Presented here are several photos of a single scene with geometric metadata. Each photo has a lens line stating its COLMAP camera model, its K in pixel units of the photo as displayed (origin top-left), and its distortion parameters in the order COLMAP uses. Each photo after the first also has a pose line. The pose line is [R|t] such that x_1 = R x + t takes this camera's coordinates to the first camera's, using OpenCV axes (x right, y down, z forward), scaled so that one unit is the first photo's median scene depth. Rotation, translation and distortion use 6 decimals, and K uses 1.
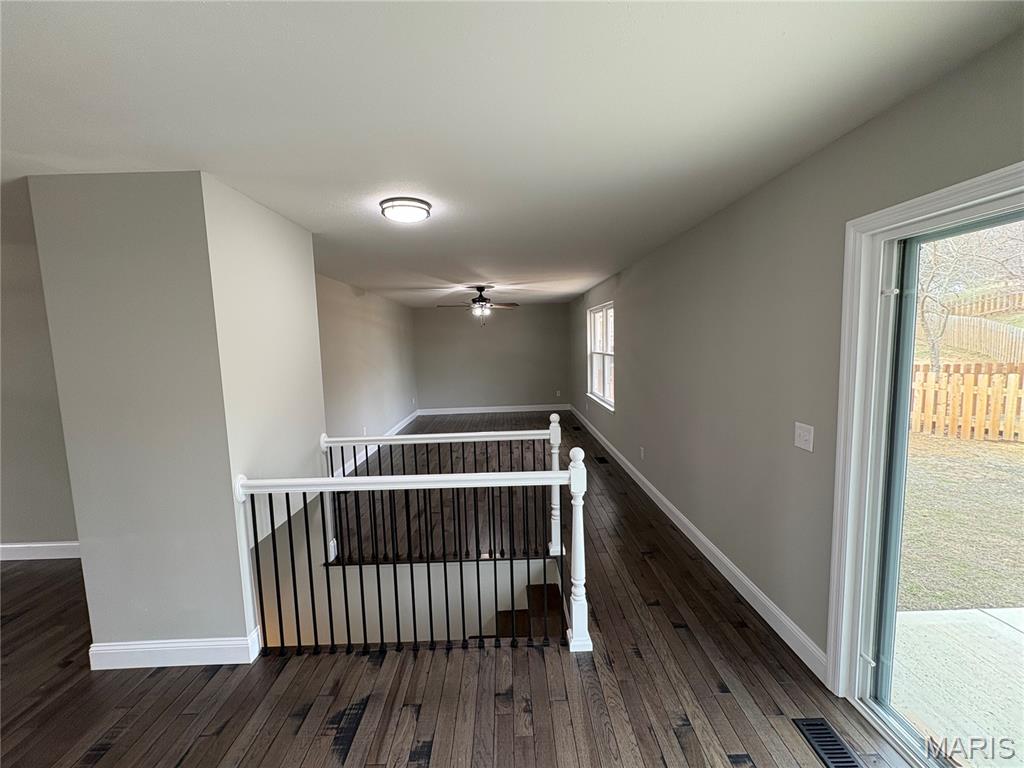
lens RADIAL K [[419.9, 0, 511.0], [0, 419.9, 374.6], [0, 0, 1]] dist [-0.000813, -0.000208]
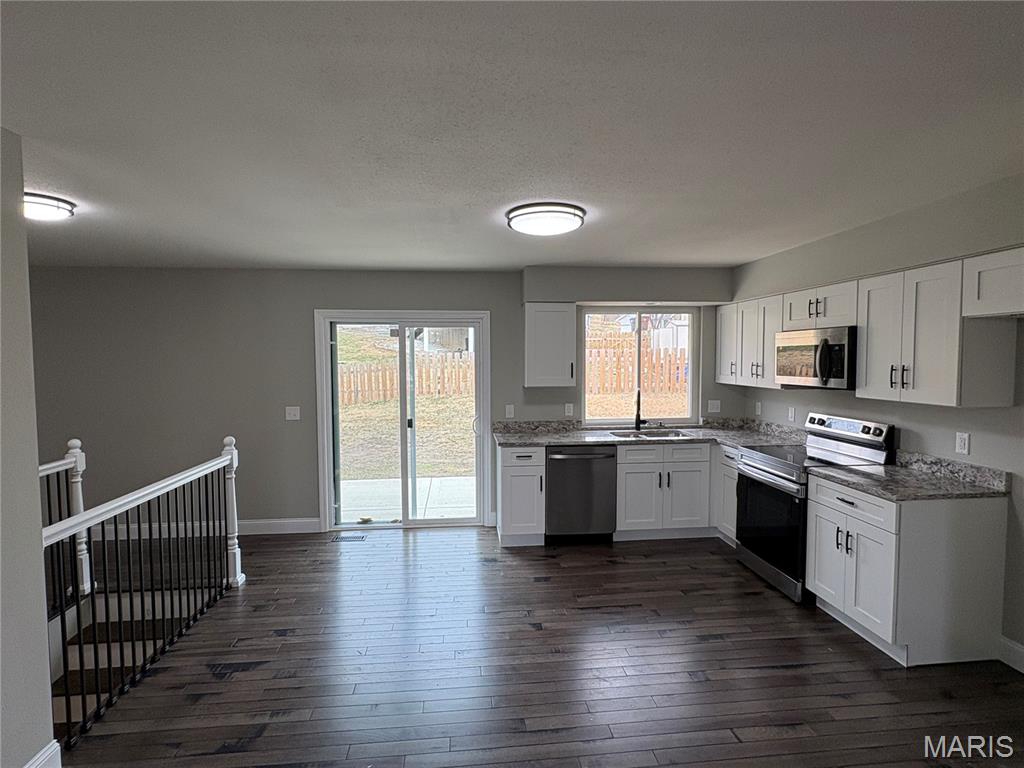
lens RADIAL K [[515.7, 0, 509.7], [0, 515.7, 384.1], [0, 0, 1]] dist [-0.001835, -0.000303]
pose [[-0.083497, -0.019463, 0.996318, -0.553003], [0.085251, 0.996004, 0.026602, 0.012914], [-0.992855, 0.087158, -0.081504, 0.072427]]
